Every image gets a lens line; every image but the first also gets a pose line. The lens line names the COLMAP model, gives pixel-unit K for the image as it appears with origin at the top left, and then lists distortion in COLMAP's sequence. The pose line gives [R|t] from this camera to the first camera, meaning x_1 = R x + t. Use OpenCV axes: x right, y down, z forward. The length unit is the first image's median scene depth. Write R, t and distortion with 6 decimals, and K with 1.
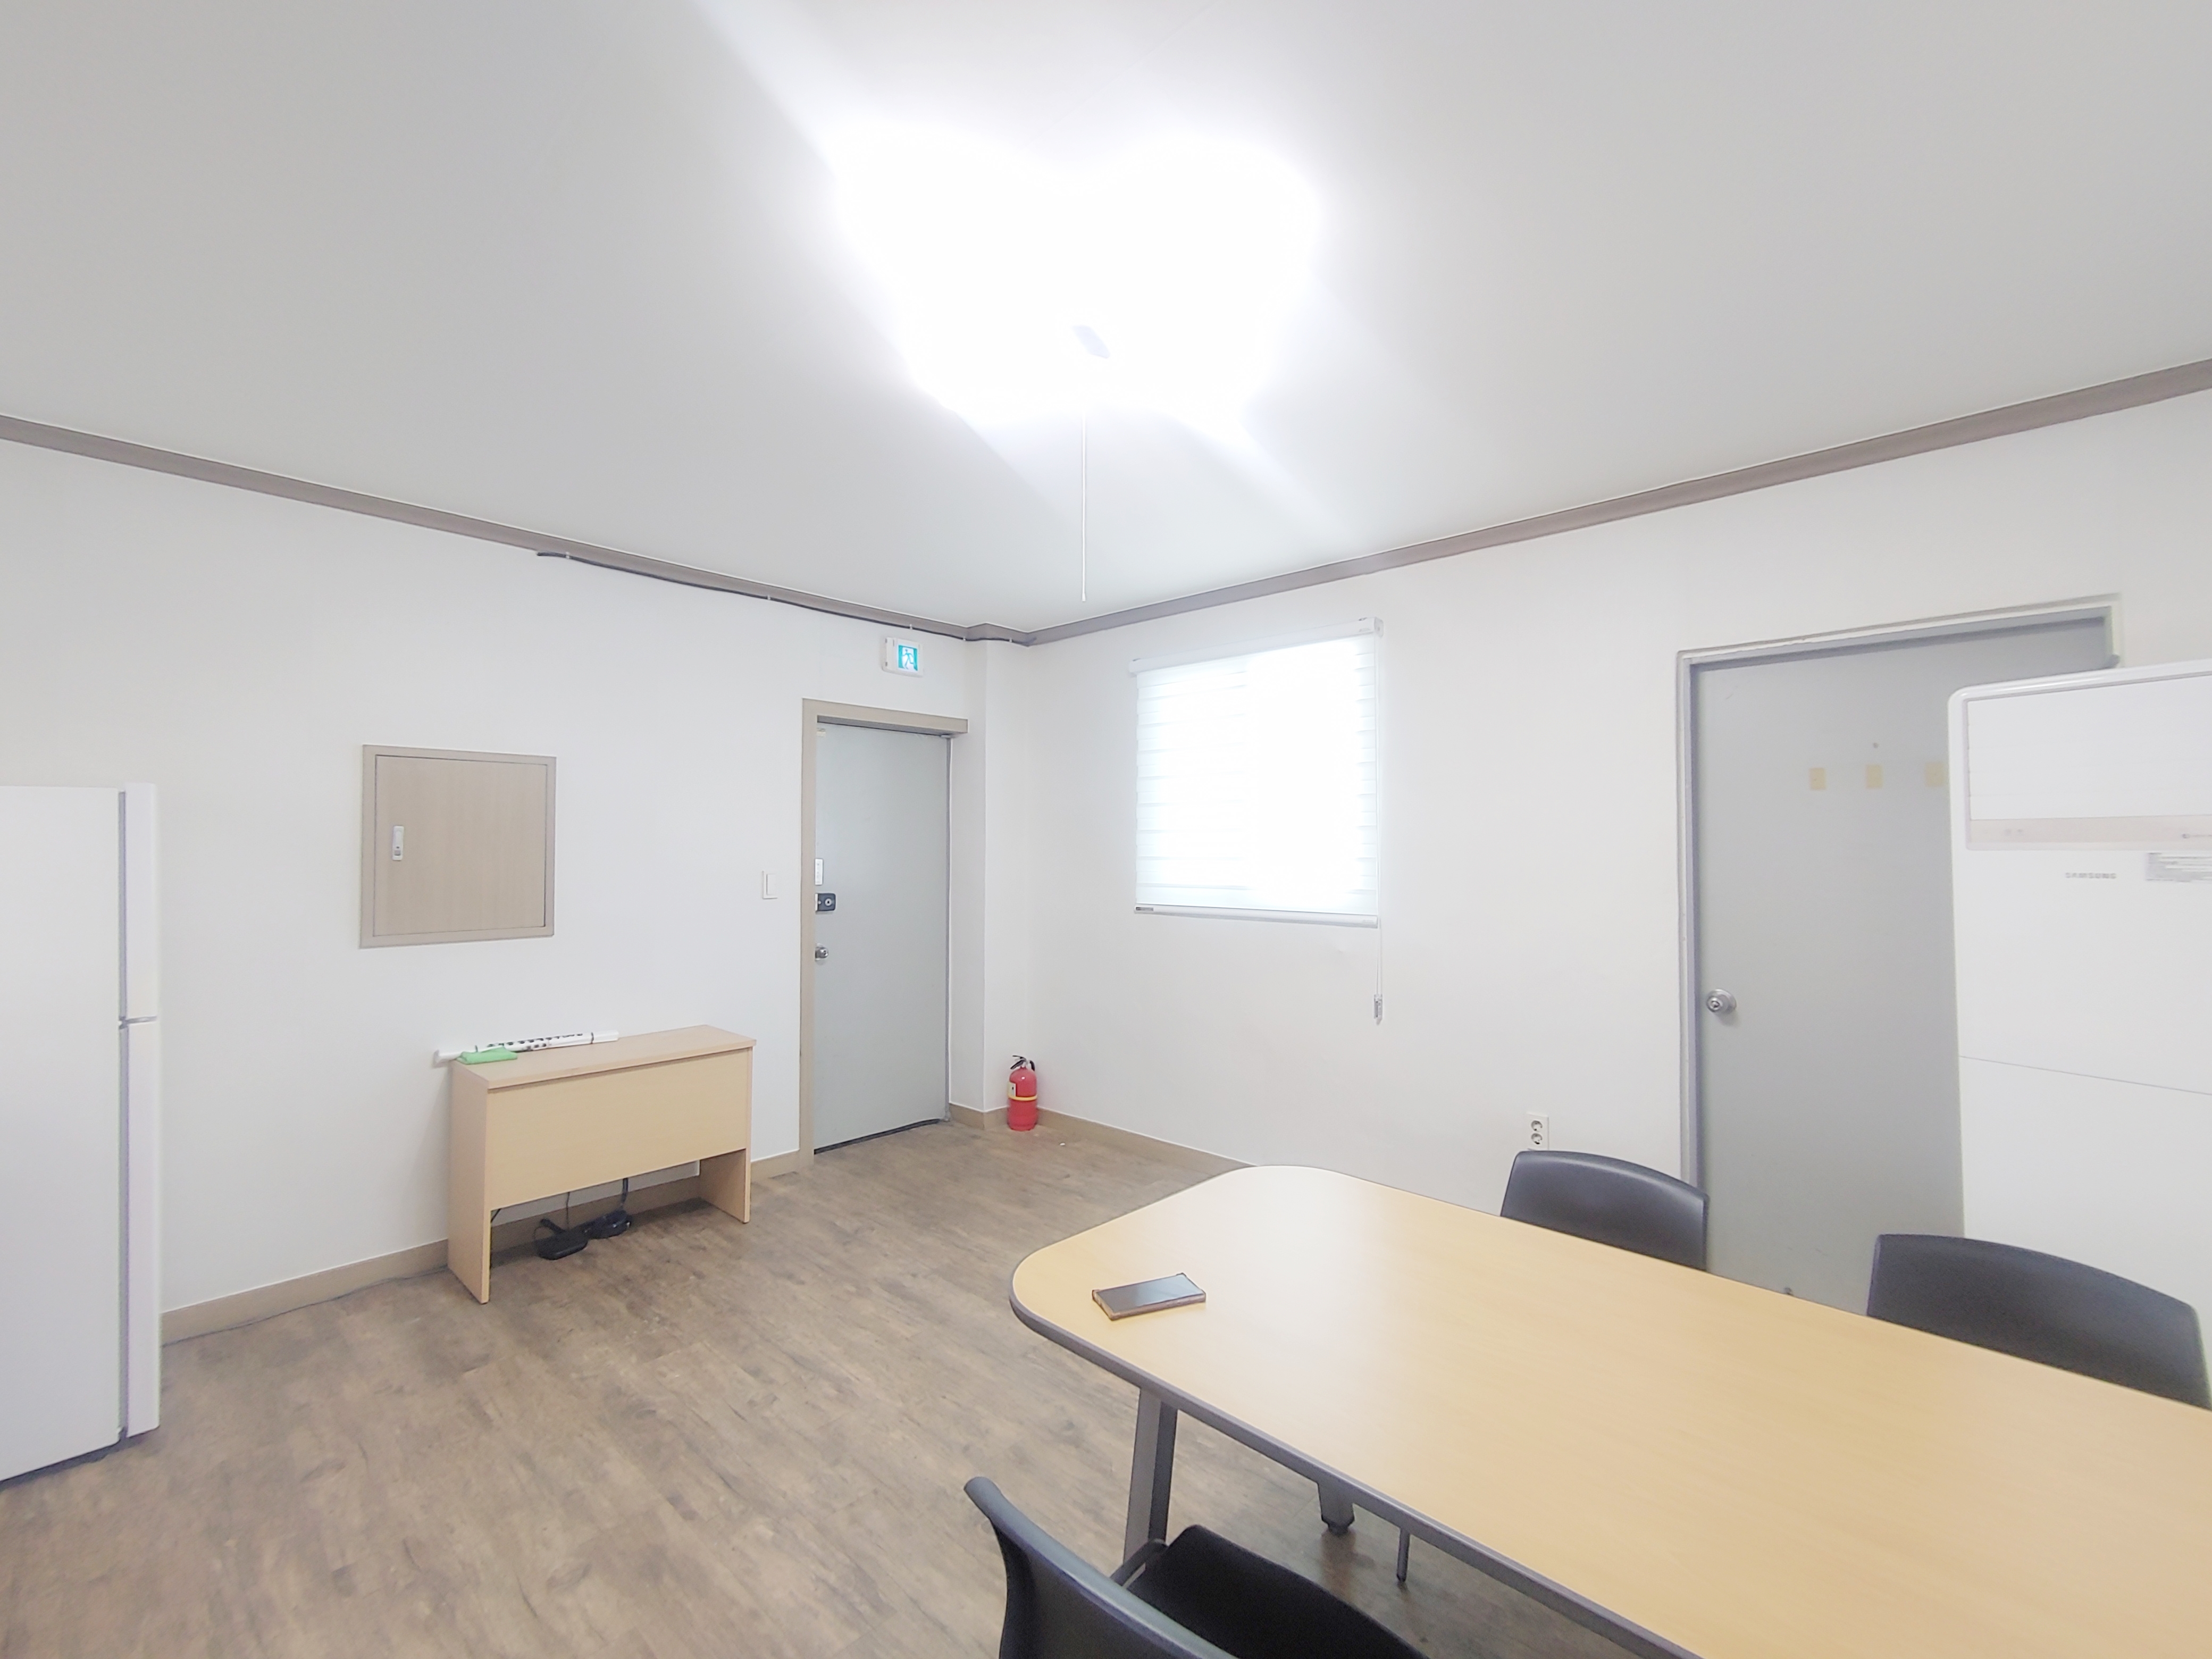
lens RADIAL K [[941.9, 0, 1106.0], [0, 941.9, 828.7], [0, 0, 1]] dist [0.000510, -0.000068]
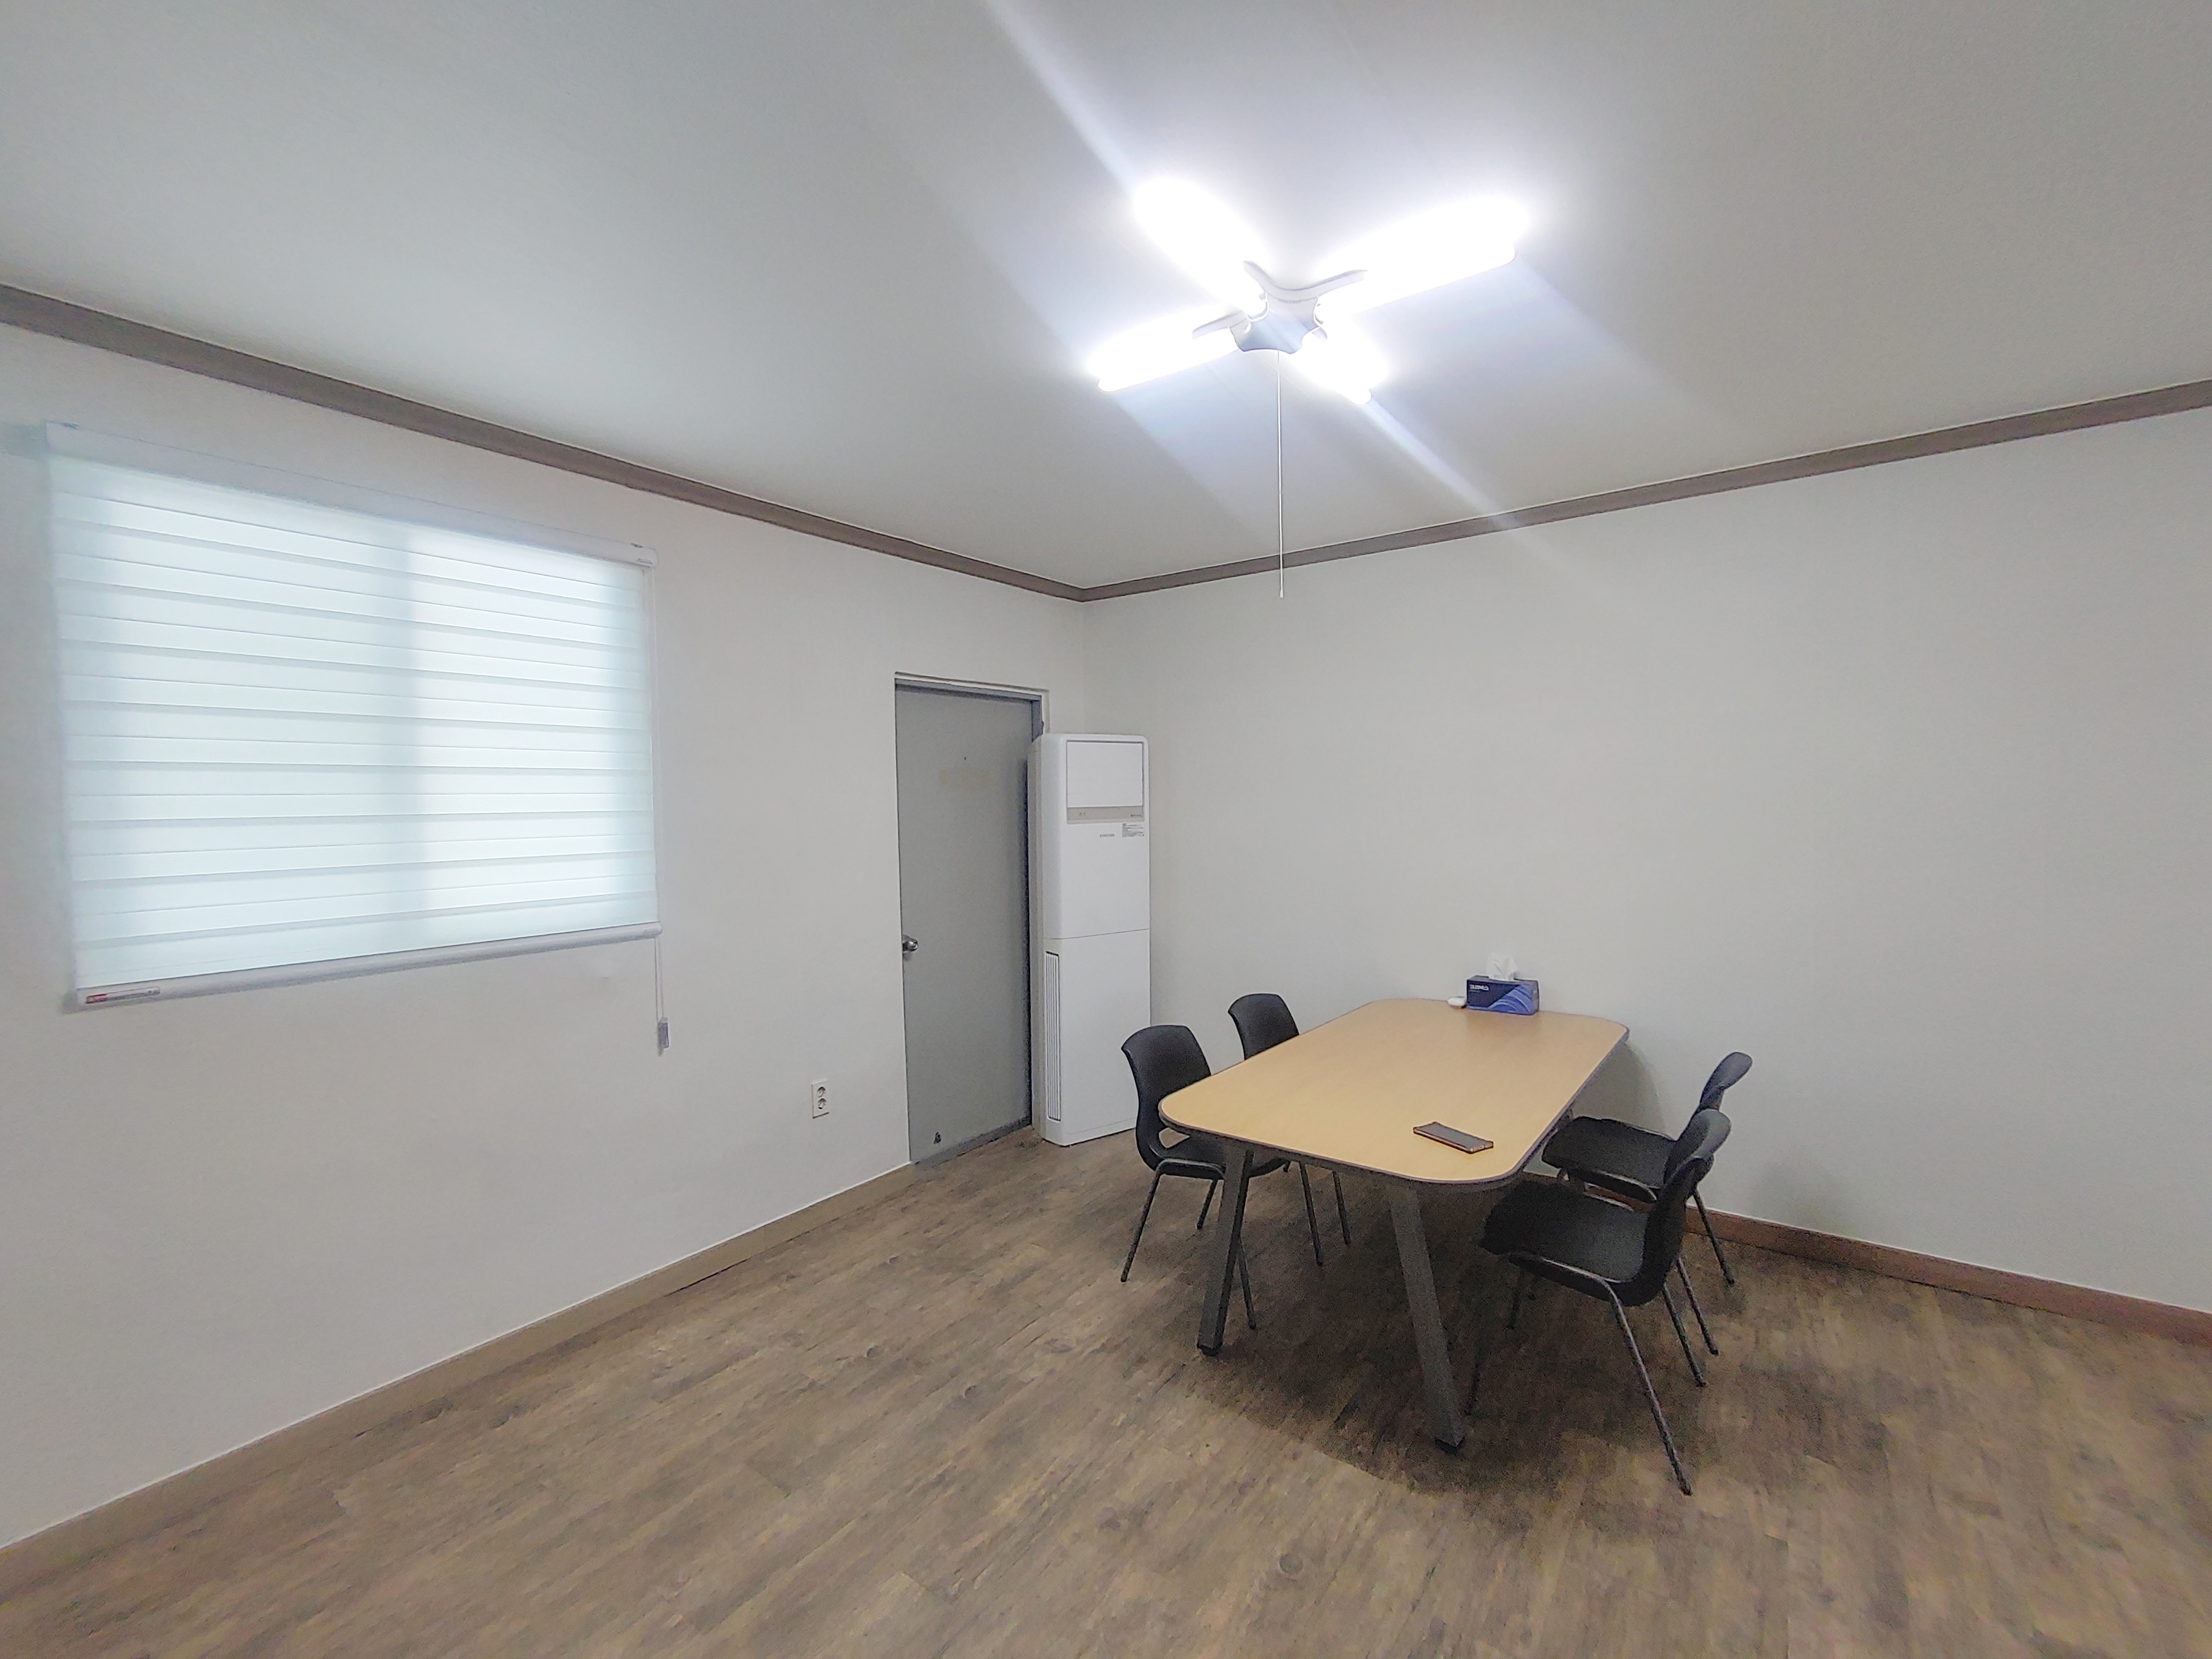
lens RADIAL K [[939.7, 0, 1099.6], [0, 939.7, 835.8], [0, 0, 1]] dist [0.001340, 0.000475]
pose [[-0.114911, -0.032823, 0.992833, -0.581613], [-0.001500, 0.999459, 0.032869, -0.009371], [-0.993375, 0.002287, -0.114898, 0.748910]]
